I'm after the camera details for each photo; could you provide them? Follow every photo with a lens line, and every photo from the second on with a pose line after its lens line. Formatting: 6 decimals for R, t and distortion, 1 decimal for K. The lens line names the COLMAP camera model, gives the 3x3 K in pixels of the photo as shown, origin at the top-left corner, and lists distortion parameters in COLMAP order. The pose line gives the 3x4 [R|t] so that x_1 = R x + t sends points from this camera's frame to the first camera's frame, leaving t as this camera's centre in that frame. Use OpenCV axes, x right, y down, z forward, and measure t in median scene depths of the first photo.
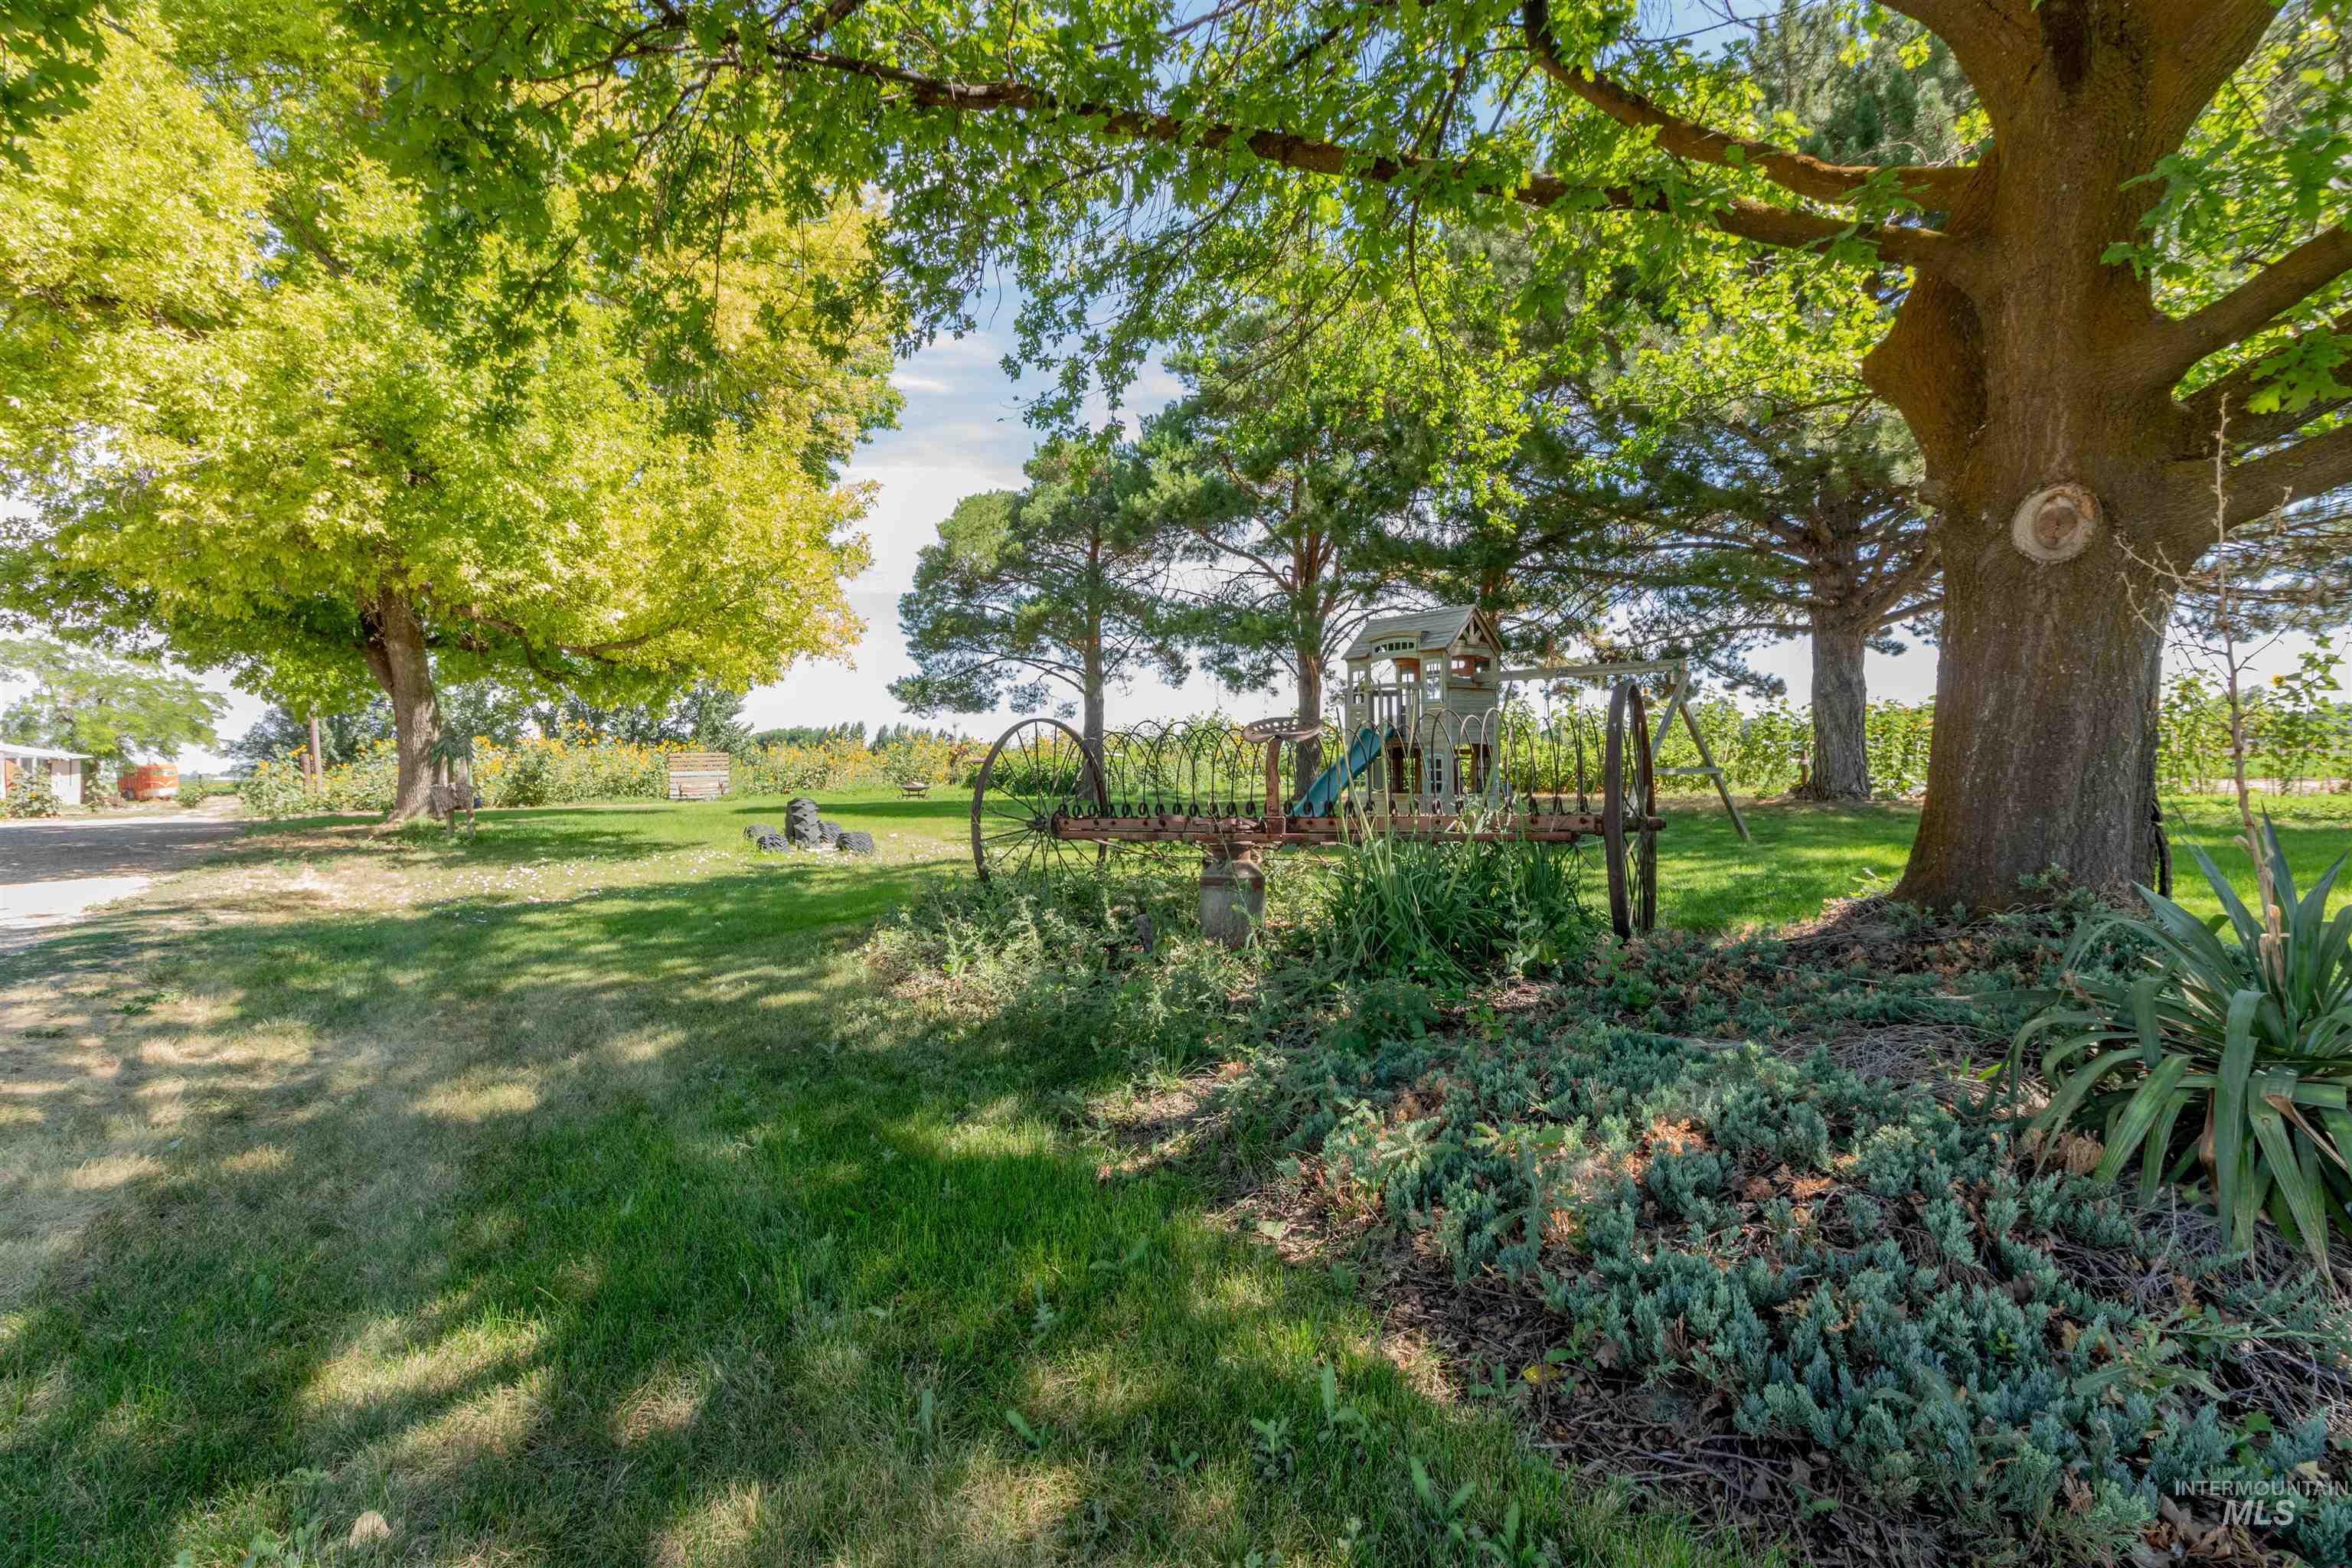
lens RADIAL K [[1072.6, 0, 1179.0], [0, 1072.6, 785.9], [0, 0, 1]] dist [-0.000328, -0.000031]
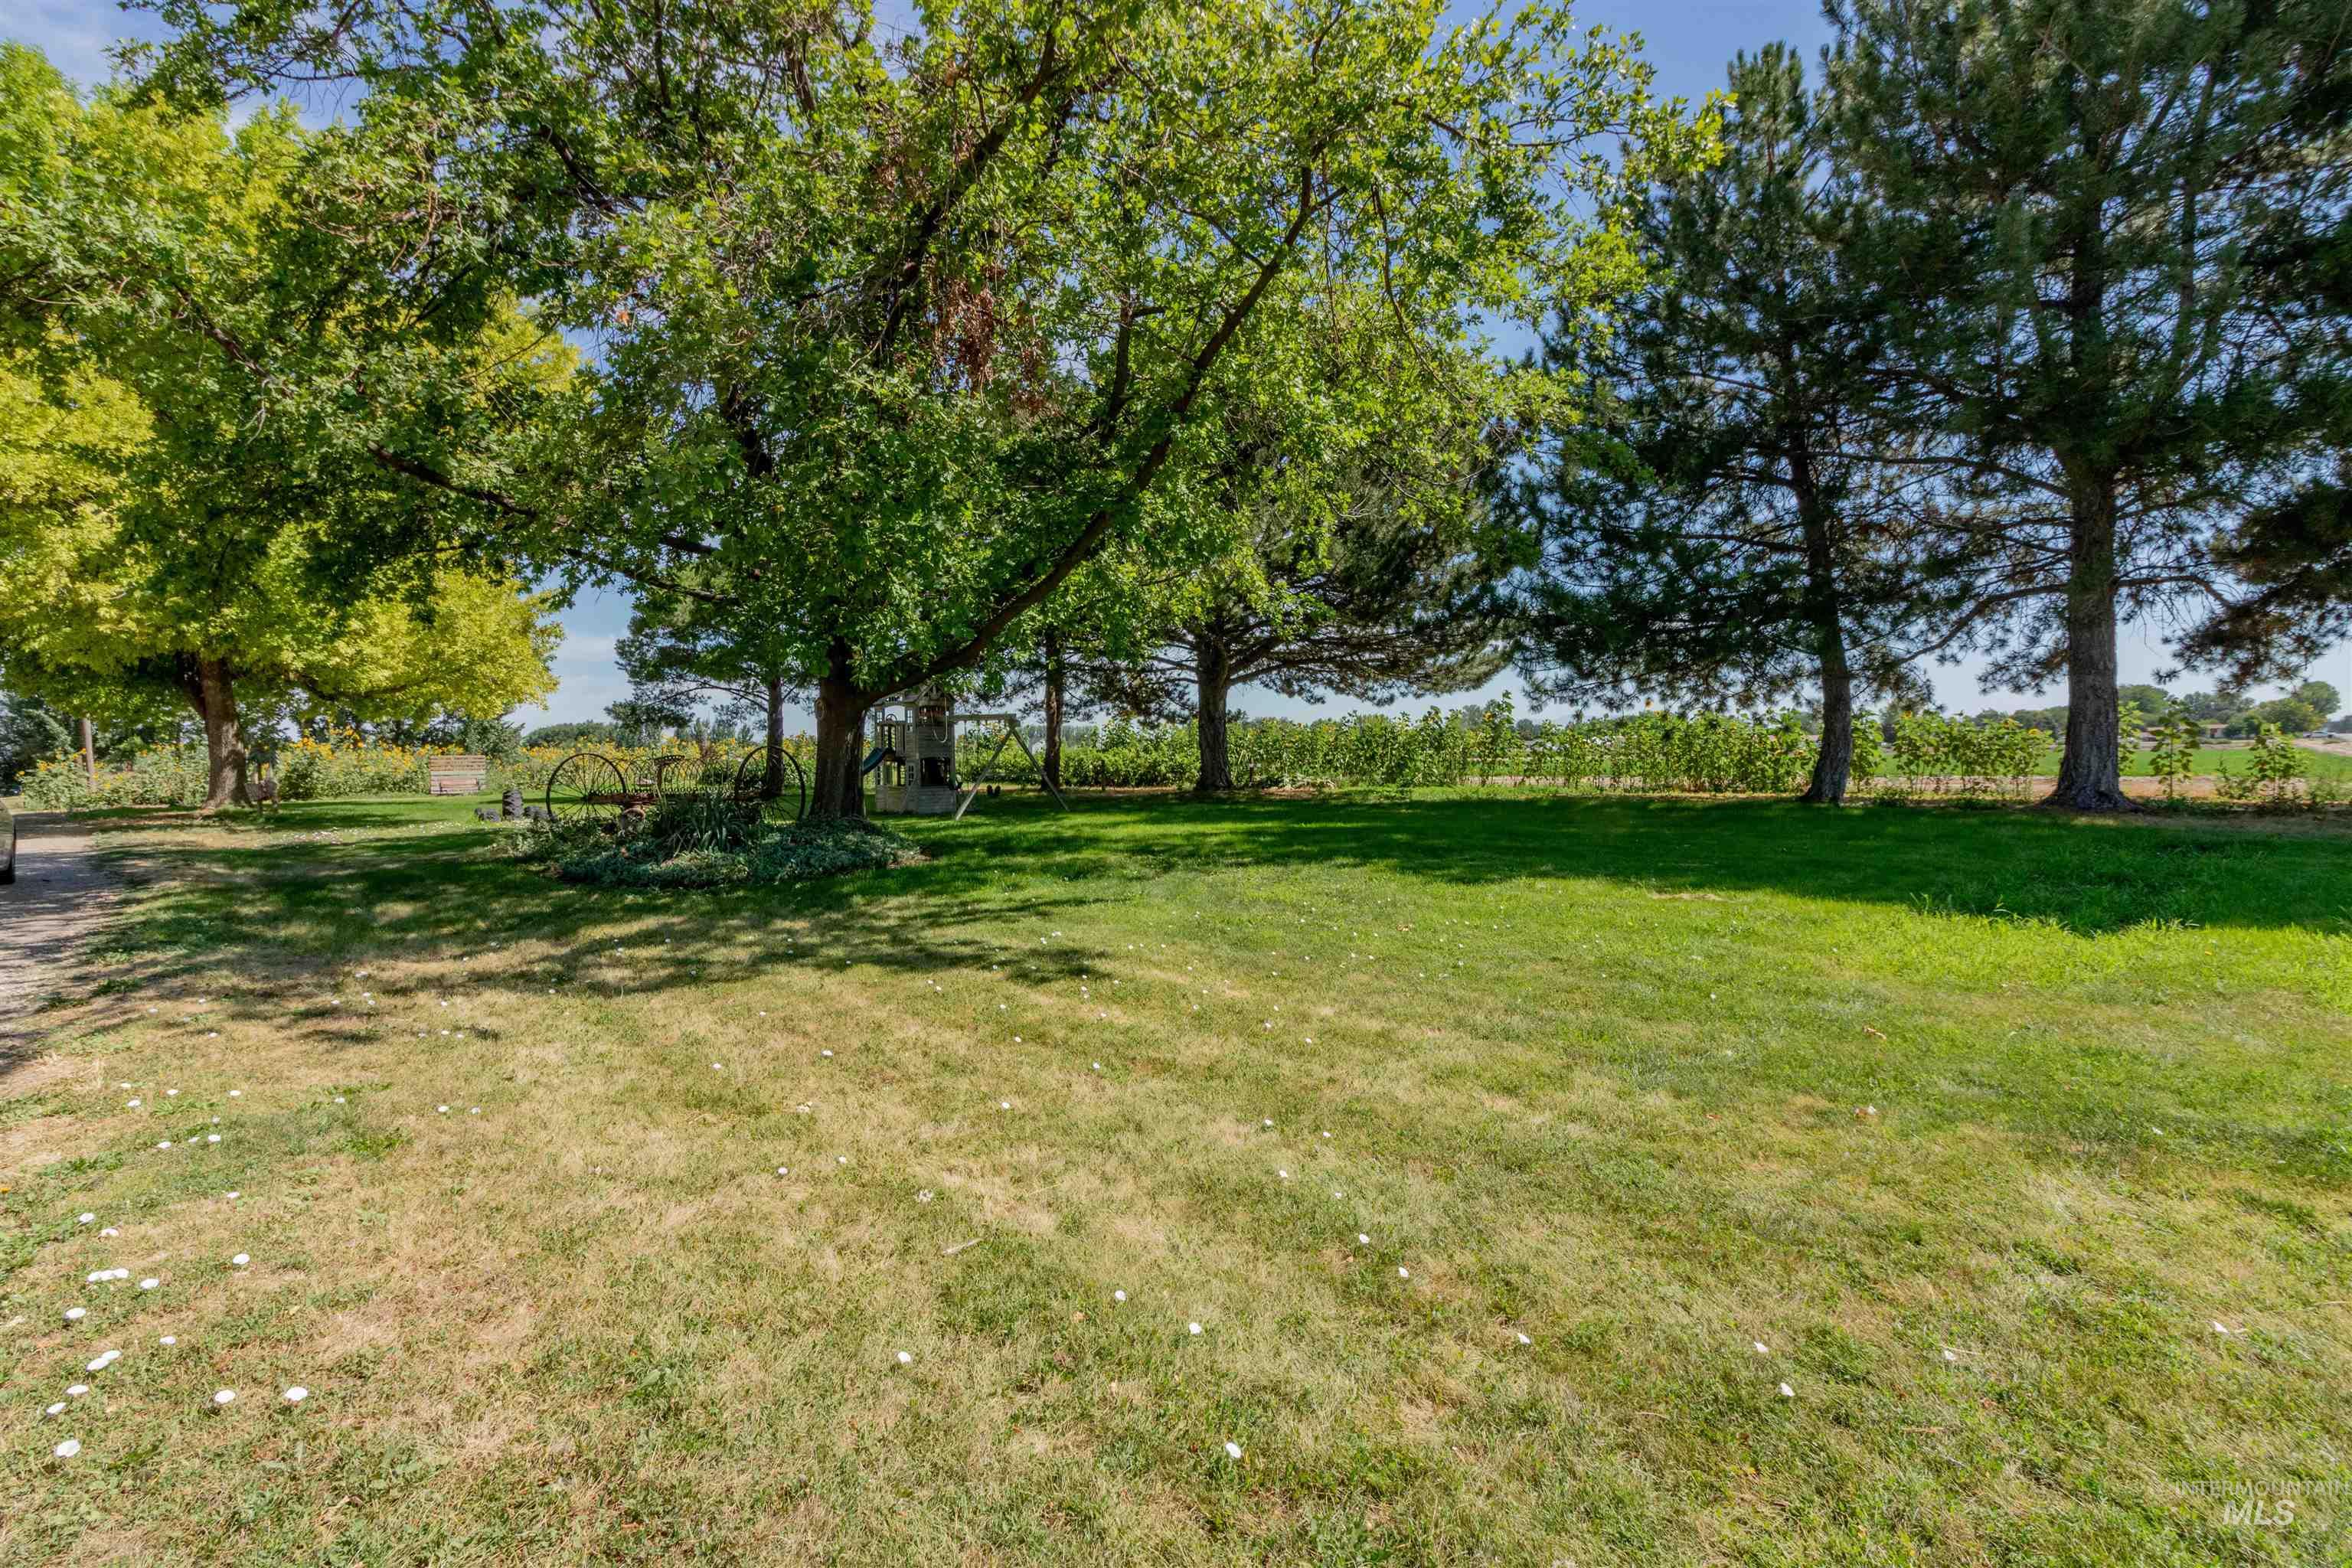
lens RADIAL K [[1072.6, 0, 1172.5], [0, 1072.6, 780.8], [0, 0, 1]] dist [-0.000328, -0.000031]
pose [[0.988090, 0.001007, 0.153875, 0.223639], [-0.000477, 0.999994, -0.003482, 0.001695], [-0.153877, 0.003367, 0.988084, -0.434561]]
